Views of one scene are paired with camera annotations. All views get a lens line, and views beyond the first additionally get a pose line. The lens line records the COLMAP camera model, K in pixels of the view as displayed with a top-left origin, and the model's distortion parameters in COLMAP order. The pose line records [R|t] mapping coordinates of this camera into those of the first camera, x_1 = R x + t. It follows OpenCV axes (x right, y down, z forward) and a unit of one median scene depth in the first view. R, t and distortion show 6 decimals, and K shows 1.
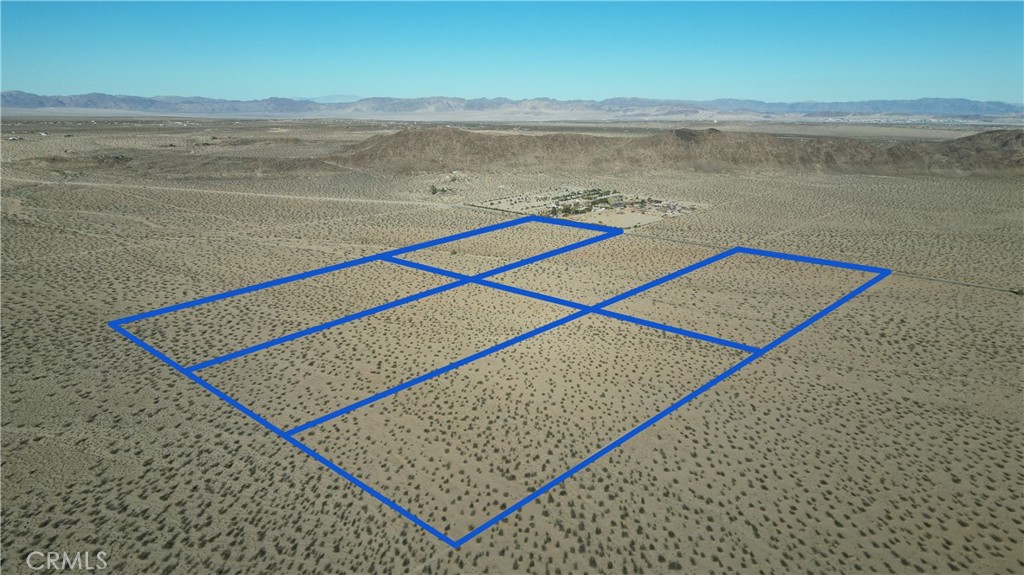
lens RADIAL K [[719.5, 0, 511.6], [0, 719.5, 289.0], [0, 0, 1]] dist [0.052881, -0.026139]
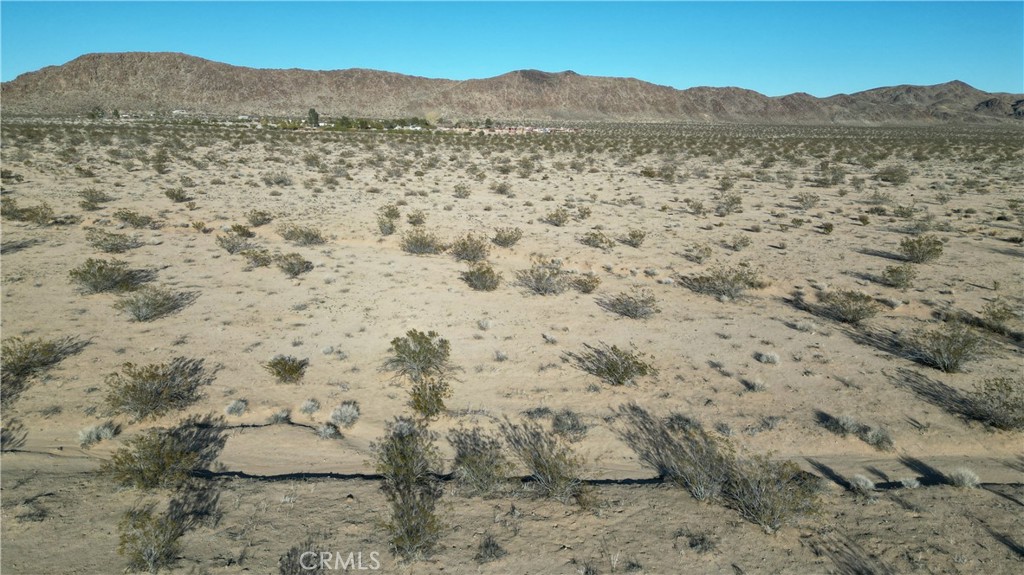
lens RADIAL K [[719.5, 0, 511.8], [0, 719.5, 286.2], [0, 0, 1]] dist [0.052881, -0.026139]
pose [[0.974175, -0.053186, 0.219442, 0.048540], [0.060904, 0.997735, -0.028553, 0.017179], [-0.217426, 0.041180, 0.975208, 0.313233]]
